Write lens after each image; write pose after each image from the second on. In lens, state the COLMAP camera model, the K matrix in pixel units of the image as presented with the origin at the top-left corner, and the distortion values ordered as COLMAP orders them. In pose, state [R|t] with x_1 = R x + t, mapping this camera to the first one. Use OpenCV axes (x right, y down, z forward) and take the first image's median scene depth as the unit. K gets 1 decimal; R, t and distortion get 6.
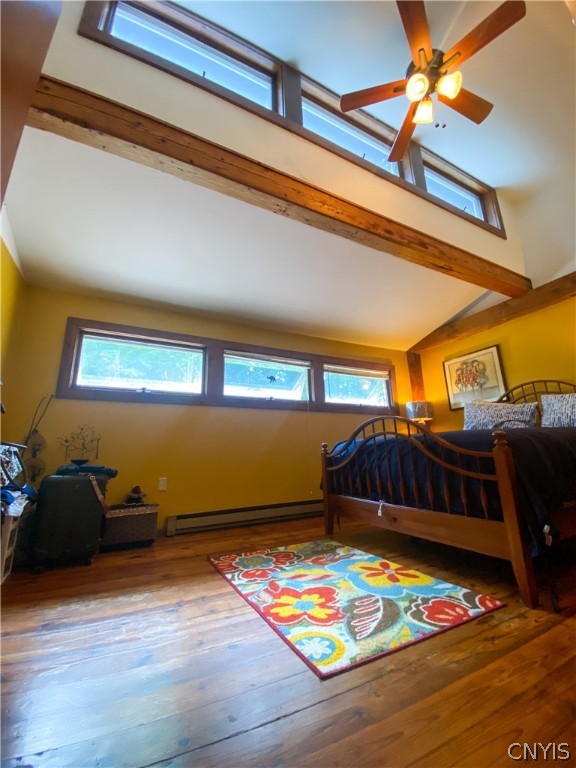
lens RADIAL K [[311.9, 0, 285.9], [0, 311.9, 380.2], [0, 0, 1]] dist [0.010283, -0.015273]
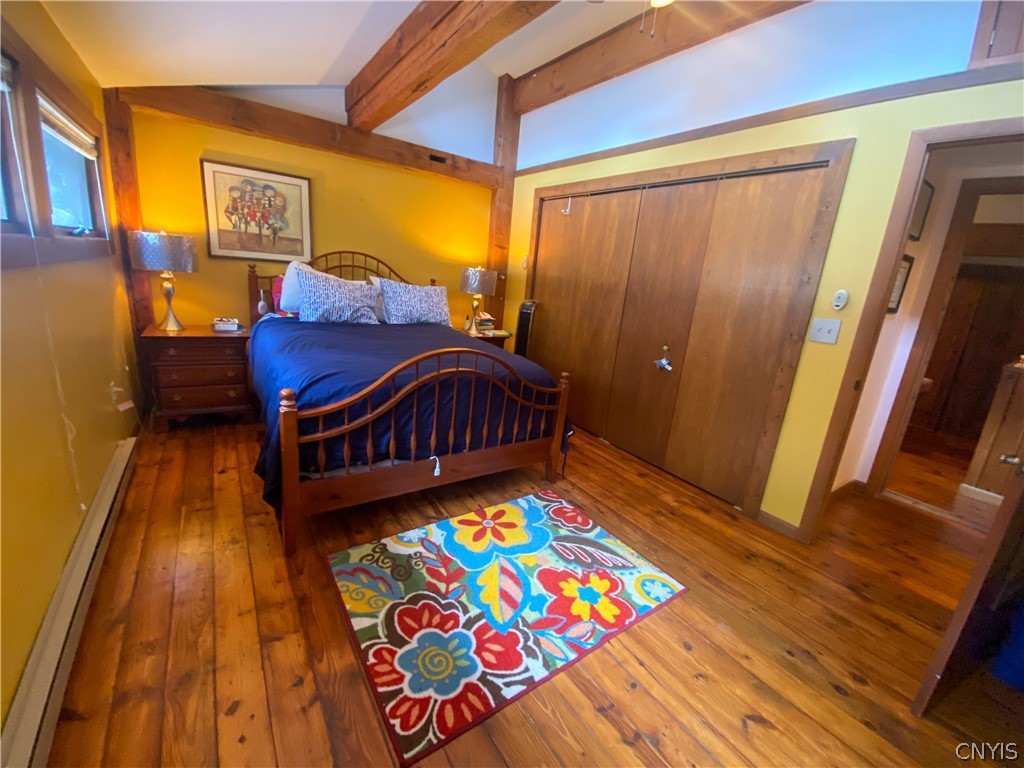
lens RADIAL K [[415.8, 0, 511.2], [0, 415.8, 378.6], [0, 0, 1]] dist [0.010283, -0.015273]
pose [[-0.127081, -0.237854, 0.962952, -0.837520], [-0.326087, 0.926879, 0.185910, -0.045740], [-0.936759, -0.290380, -0.195350, 1.417049]]
